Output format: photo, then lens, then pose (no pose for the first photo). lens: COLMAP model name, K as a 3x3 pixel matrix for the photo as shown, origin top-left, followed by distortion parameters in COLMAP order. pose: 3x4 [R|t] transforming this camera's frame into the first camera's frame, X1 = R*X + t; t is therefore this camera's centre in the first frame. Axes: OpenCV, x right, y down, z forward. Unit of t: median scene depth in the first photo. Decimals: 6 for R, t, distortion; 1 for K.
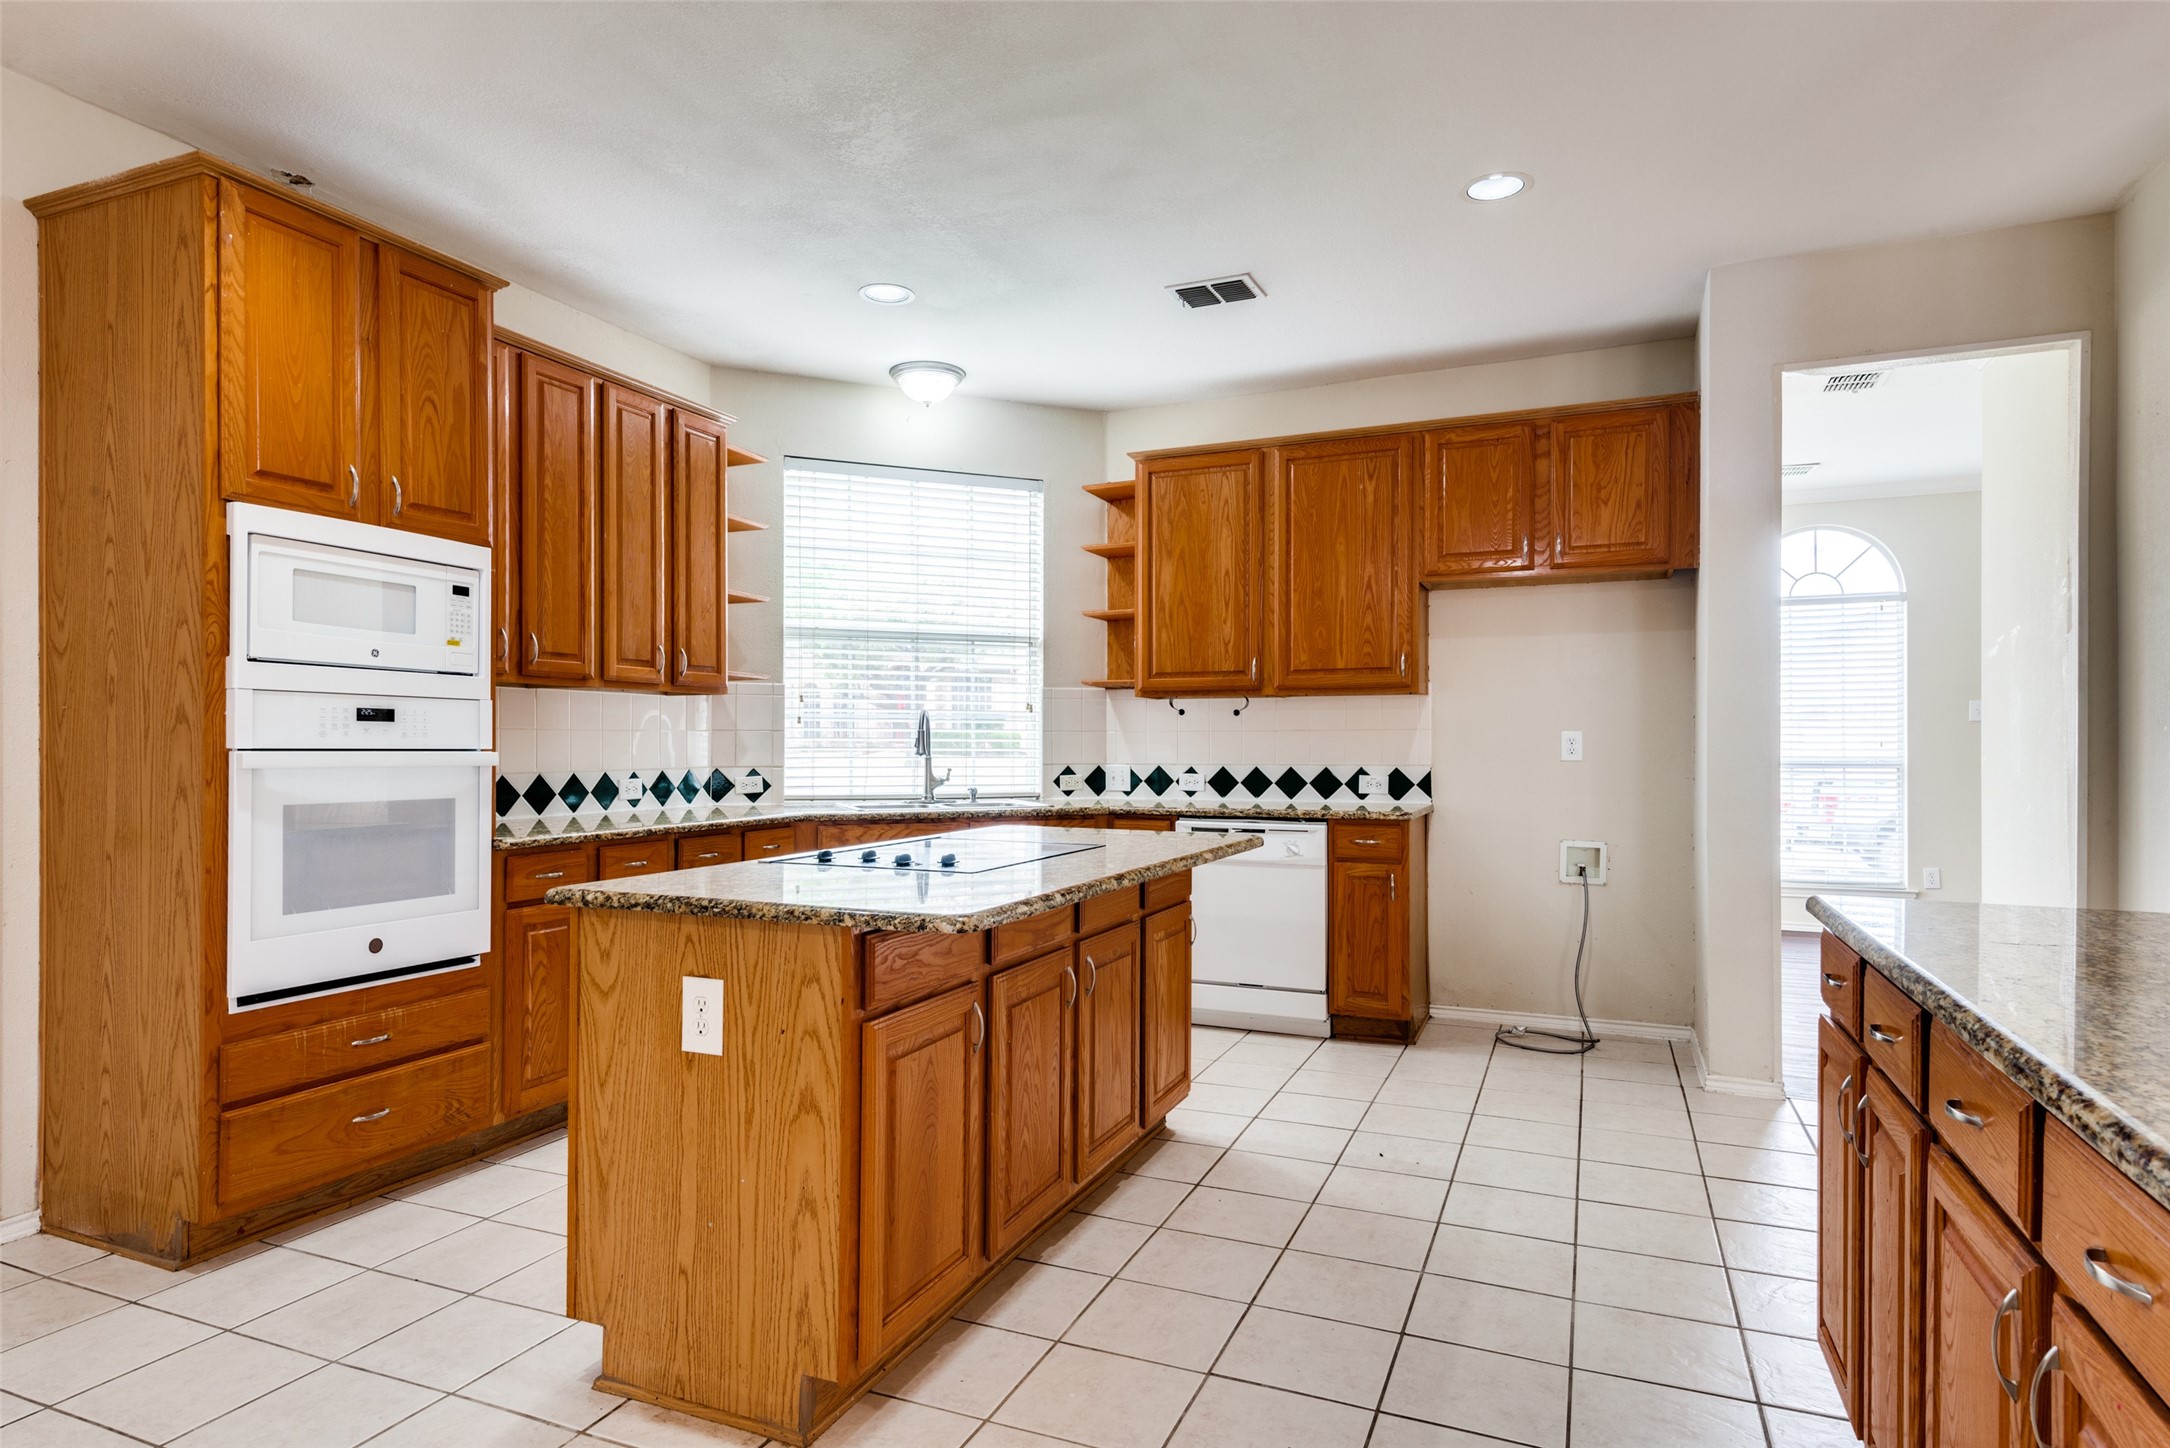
lens RADIAL K [[1224.0, 0, 1059.9], [0, 1224.0, 749.6], [0, 0, 1]] dist [0.025898, -0.007231]
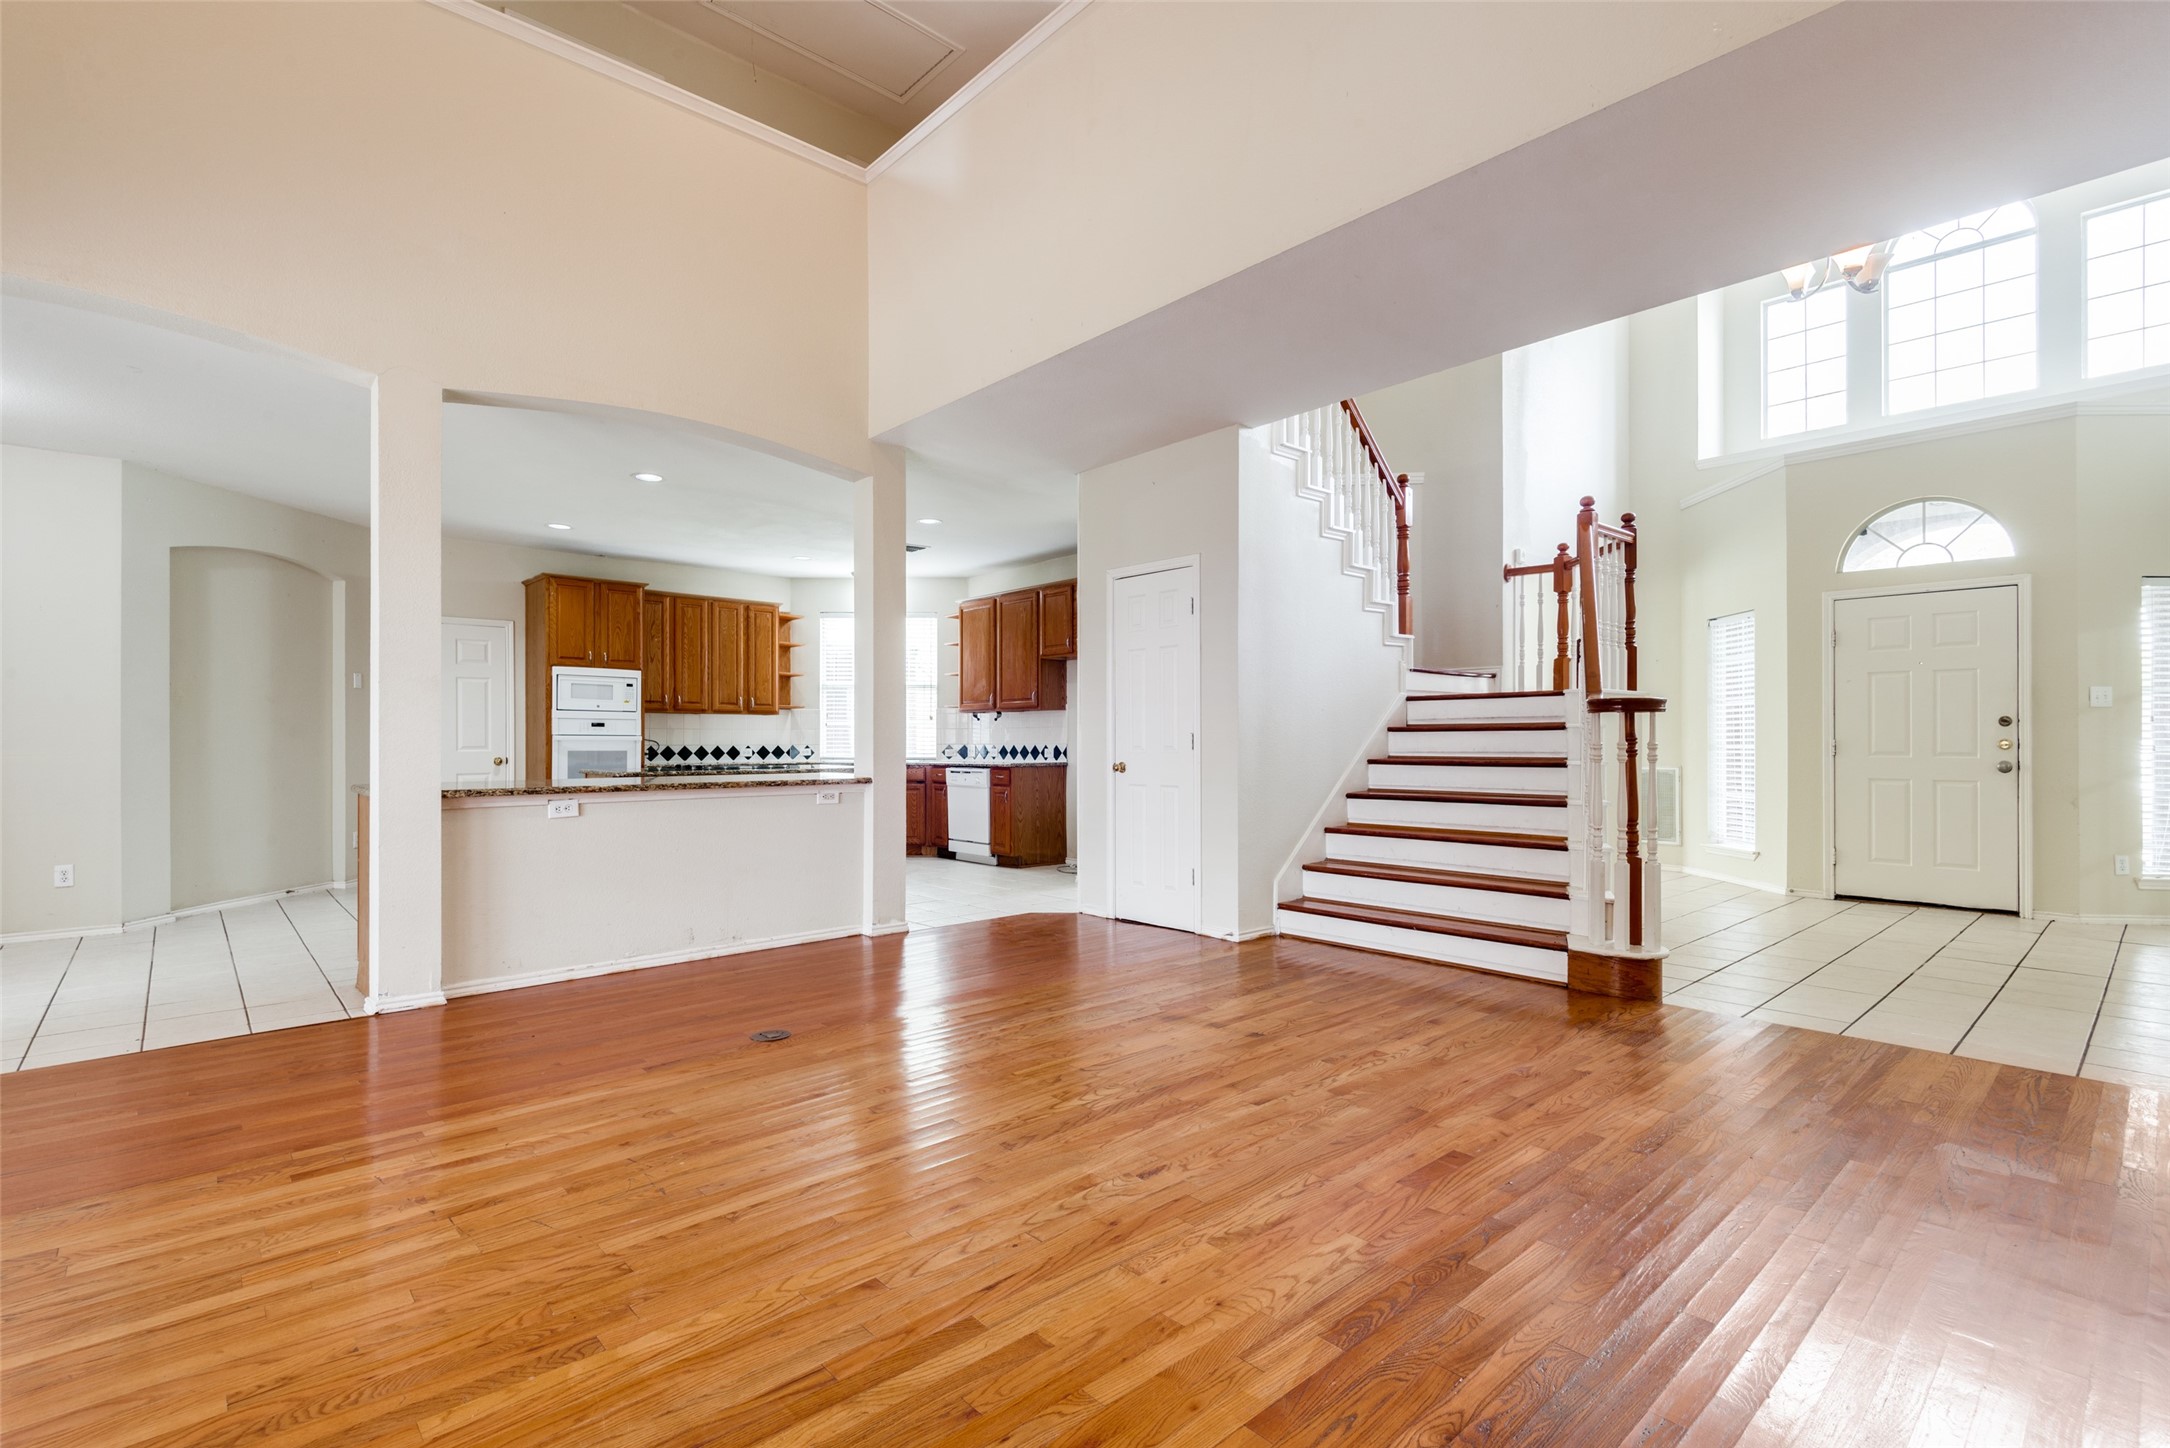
lens RADIAL K [[995.7, 0, 1070.6], [0, 995.7, 740.7], [0, 0, 1]] dist [0.014996, -0.004798]
pose [[0.911626, -0.003003, -0.411009, 1.091090], [0.000070, 0.999974, -0.007151, 0.022023], [0.411020, 0.006490, 0.911603, -0.593960]]
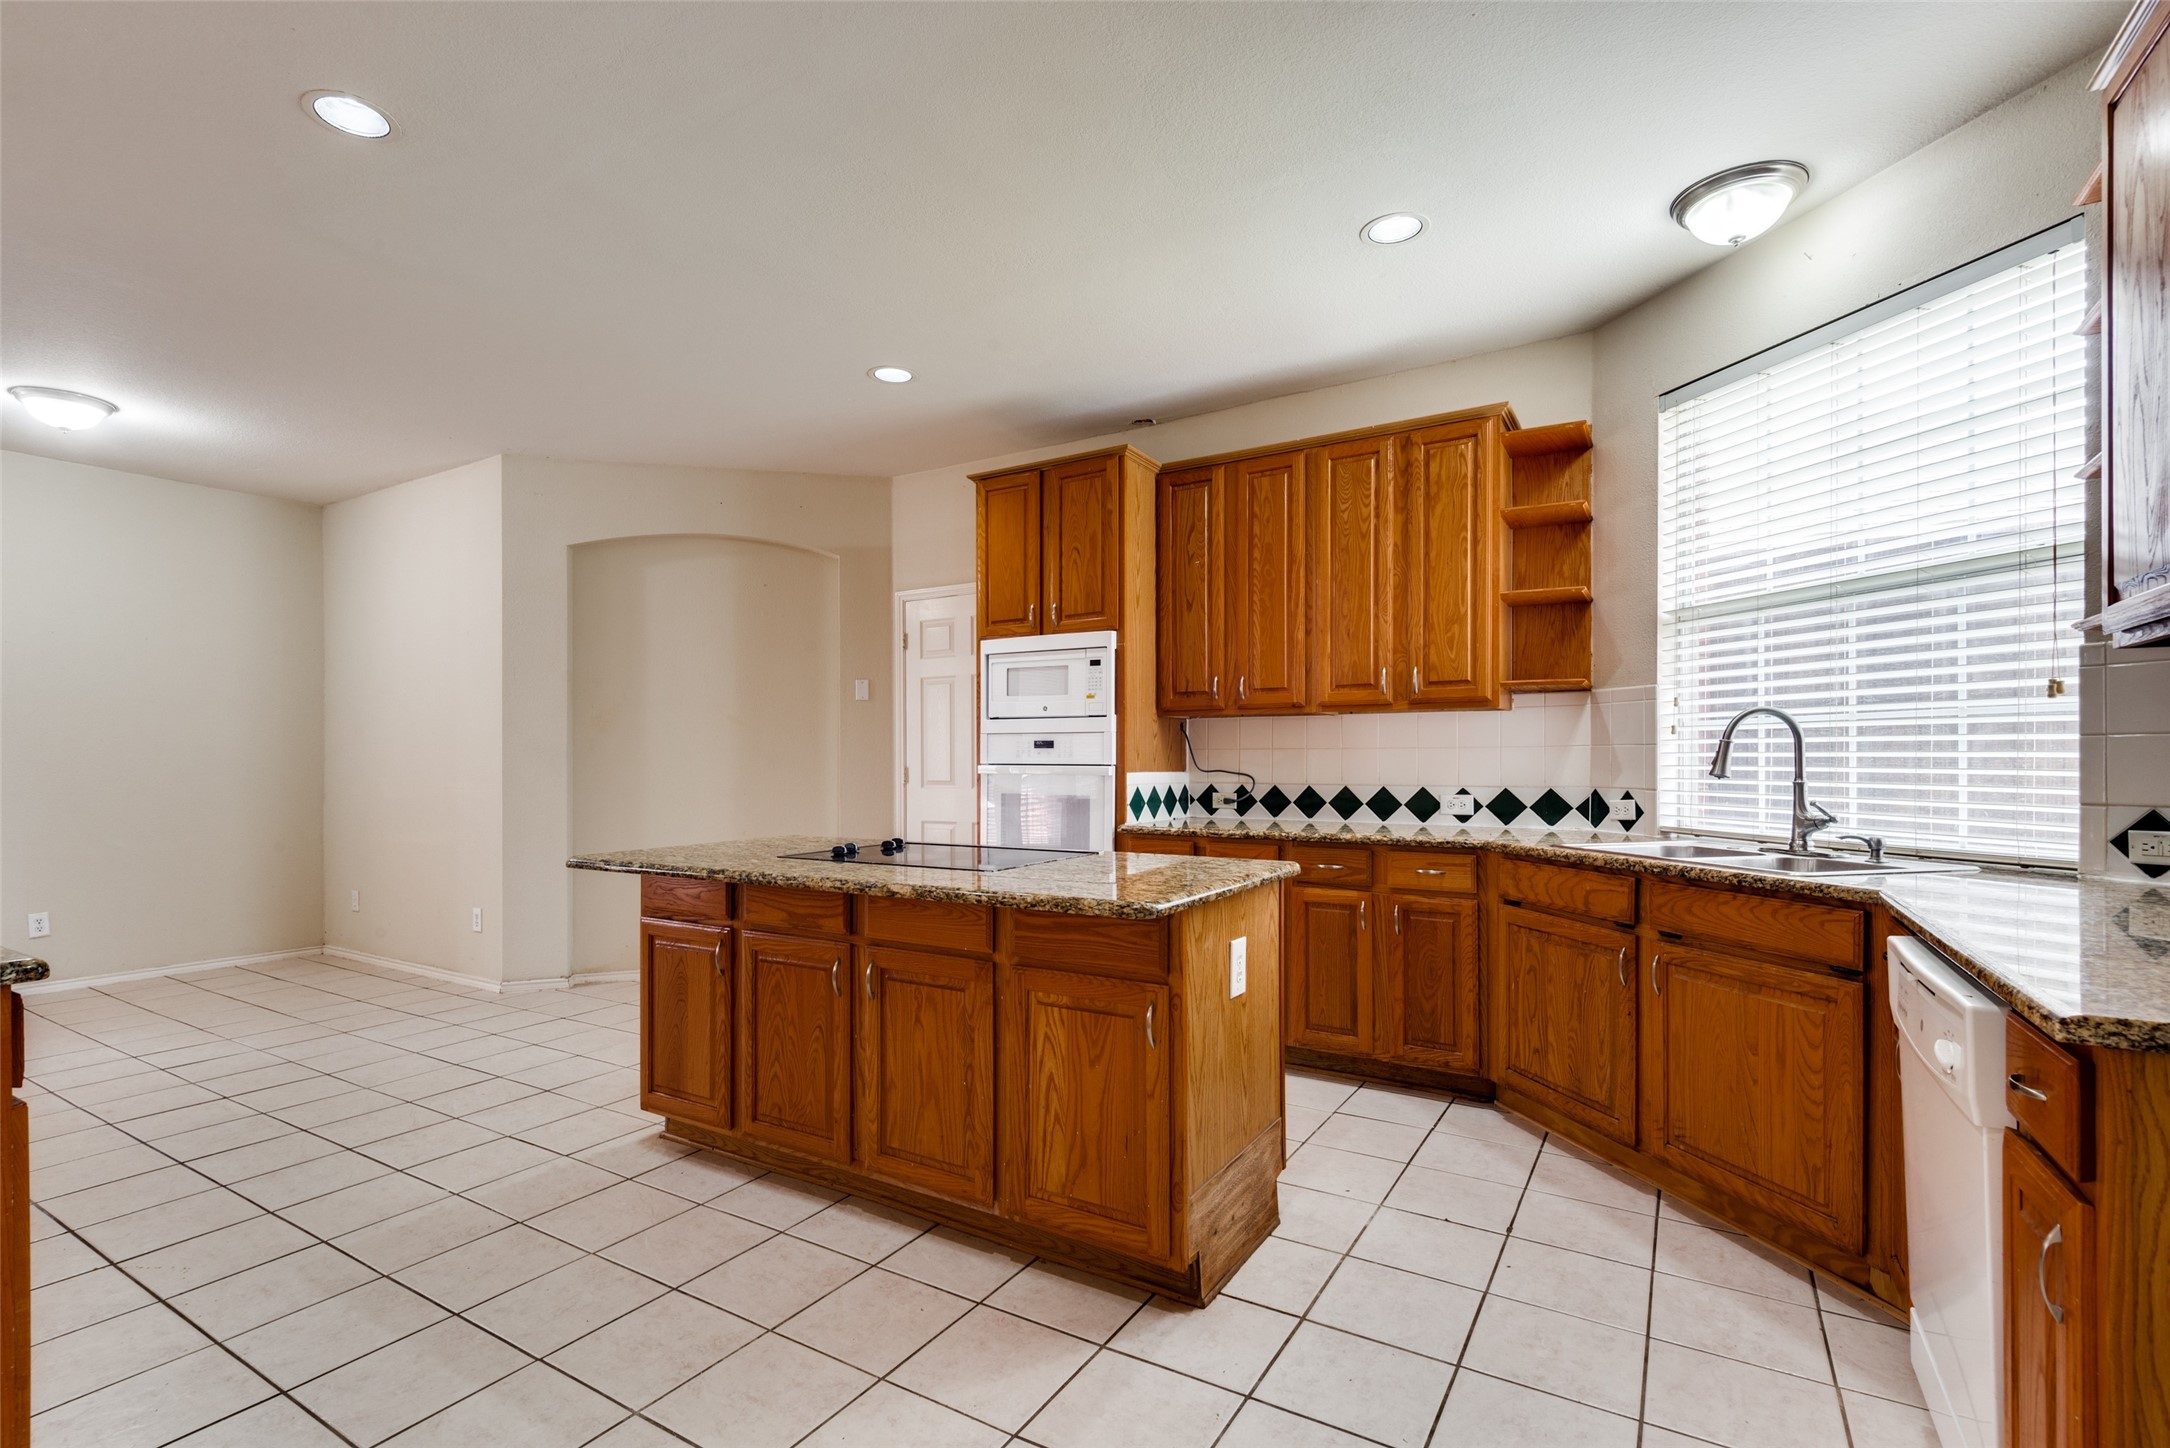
lens RADIAL K [[995.7, 0, 1063.8], [0, 995.7, 754.7], [0, 0, 1]] dist [0.014996, -0.004798]
pose [[-0.153407, -0.005180, -0.988149, 0.517699], [-0.002979, 0.999984, -0.004780, -0.004679], [0.988159, 0.002210, -0.153420, 0.787419]]
